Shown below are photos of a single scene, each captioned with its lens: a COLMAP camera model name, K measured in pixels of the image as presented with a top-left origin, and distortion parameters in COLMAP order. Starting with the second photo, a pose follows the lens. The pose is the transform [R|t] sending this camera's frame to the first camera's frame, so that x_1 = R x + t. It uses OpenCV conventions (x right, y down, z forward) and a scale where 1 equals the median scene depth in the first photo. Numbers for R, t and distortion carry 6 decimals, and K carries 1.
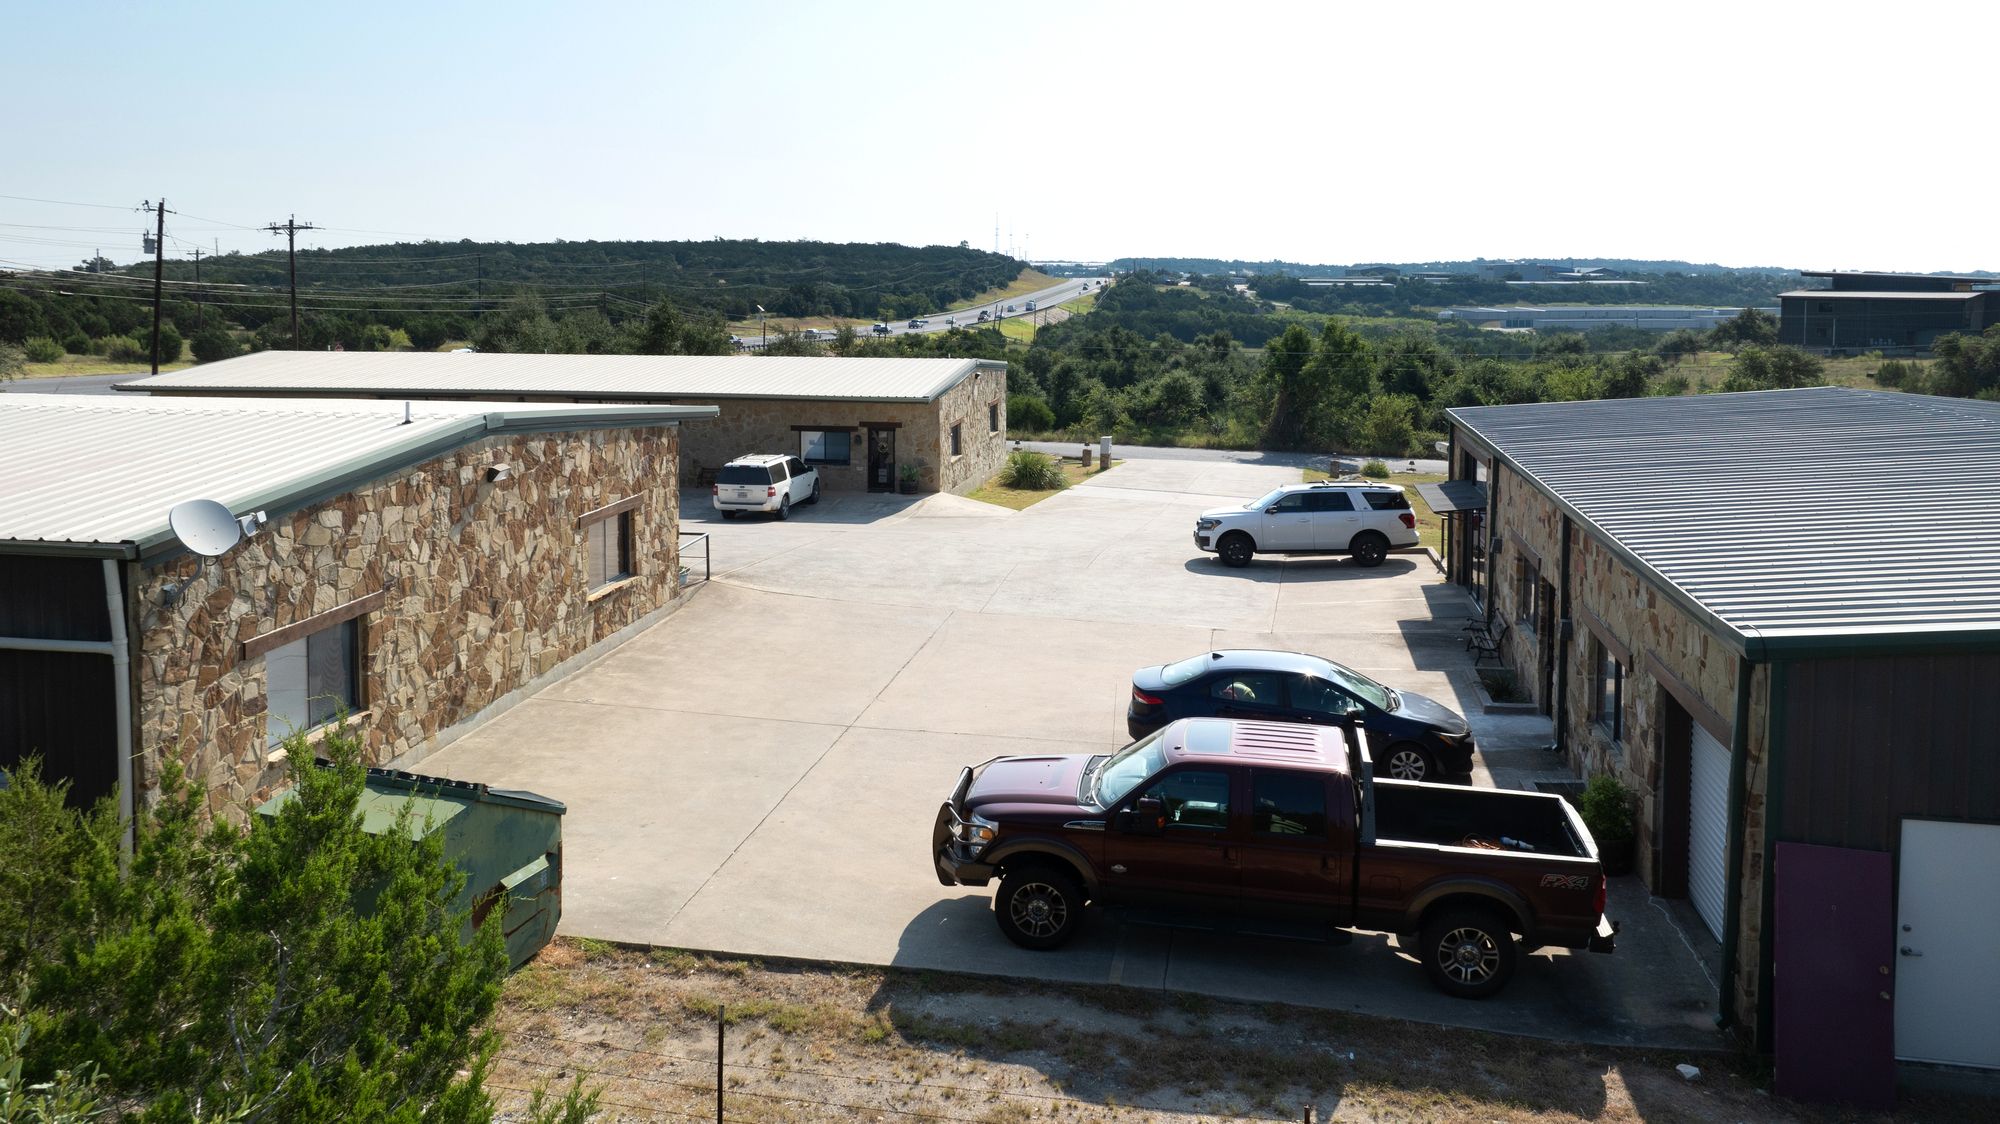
lens RADIAL K [[1456.6, 0, 1004.8], [0, 1456.6, 367.5], [0, 0, 1]] dist [-0.003804, -0.004696]
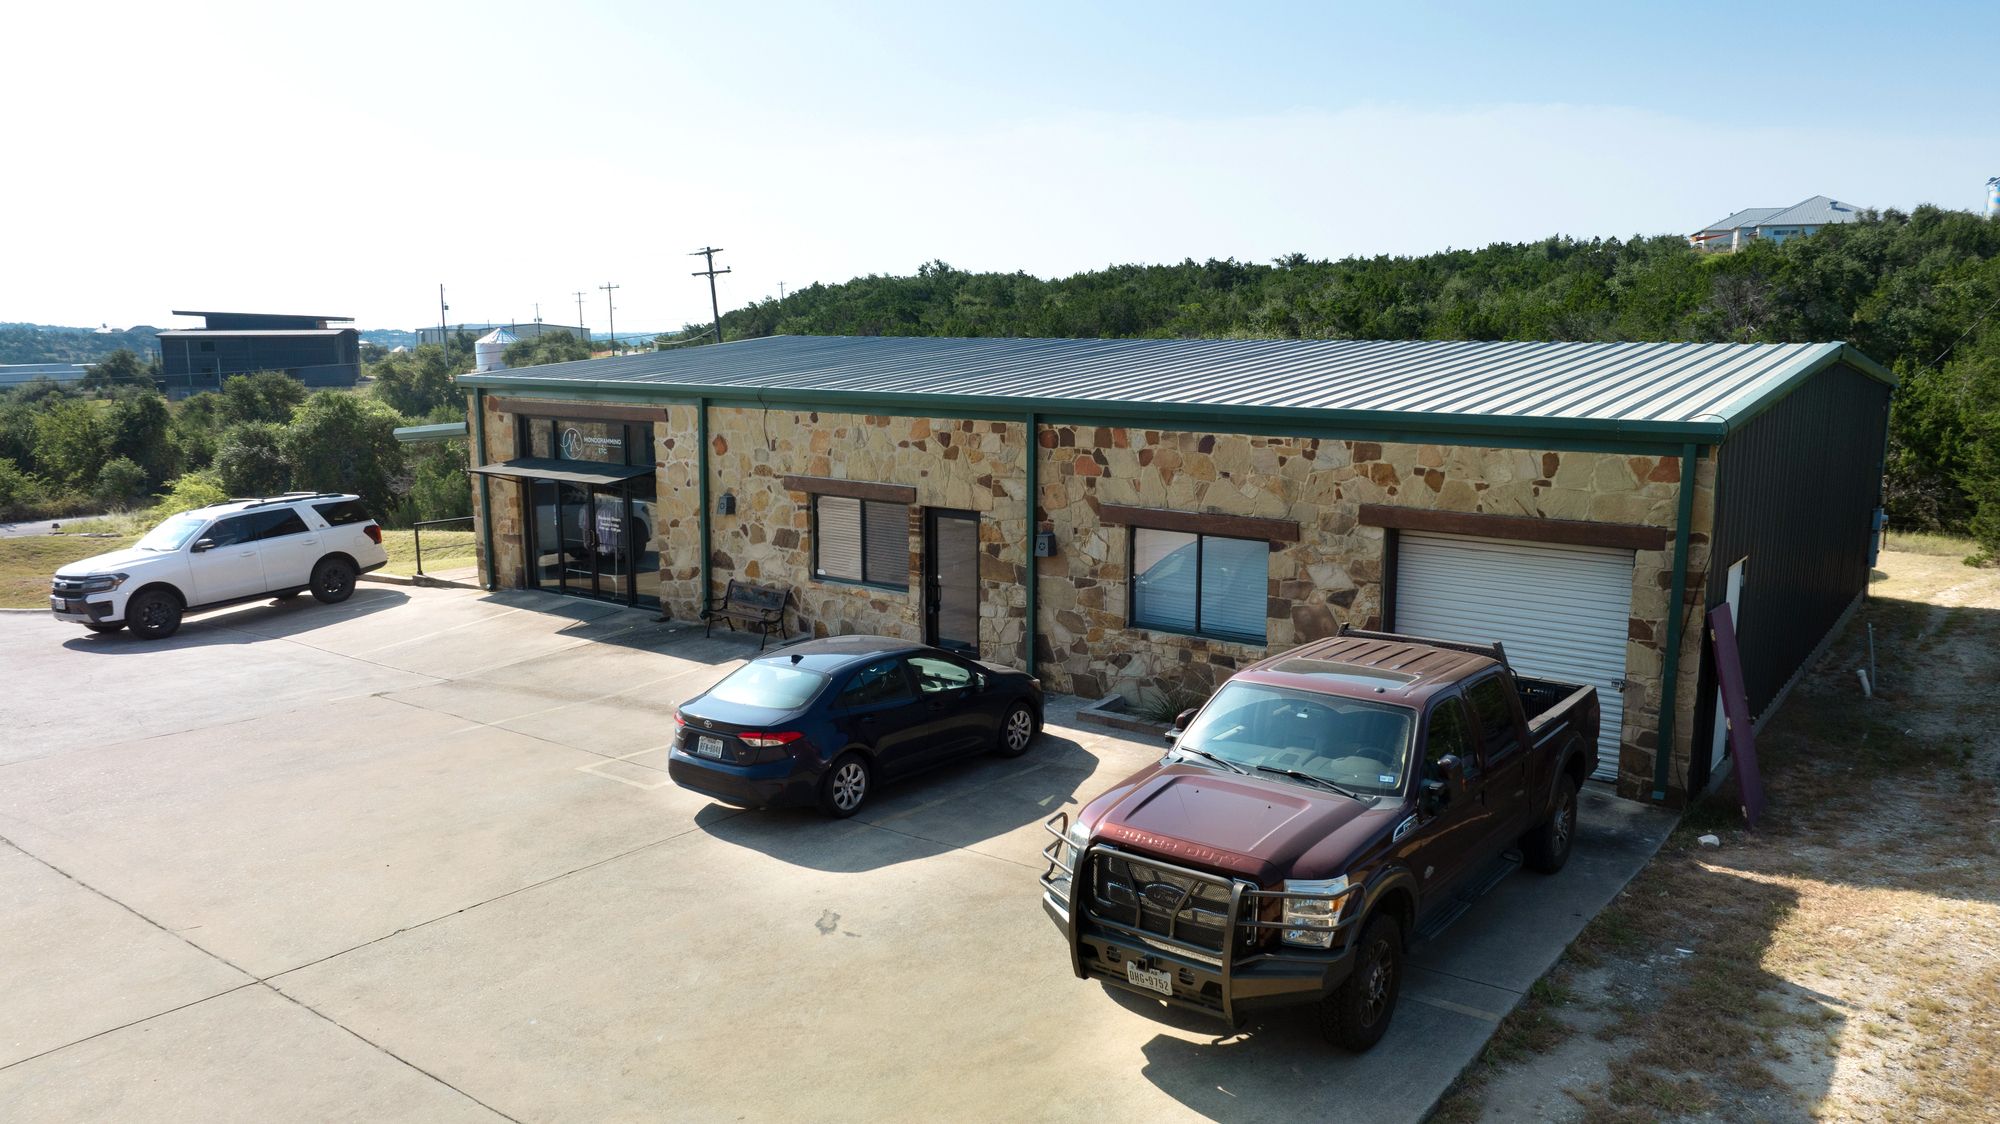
lens RADIAL K [[1441.4, 0, 949.3], [0, 1441.4, 564.7], [0, 0, 1]] dist [-0.014617, -0.003074]
pose [[0.471405, -0.147271, 0.869533, -0.630576], [0.067380, 0.989091, 0.130992, 0.106575], [-0.879339, -0.003161, 0.476186, 0.937049]]
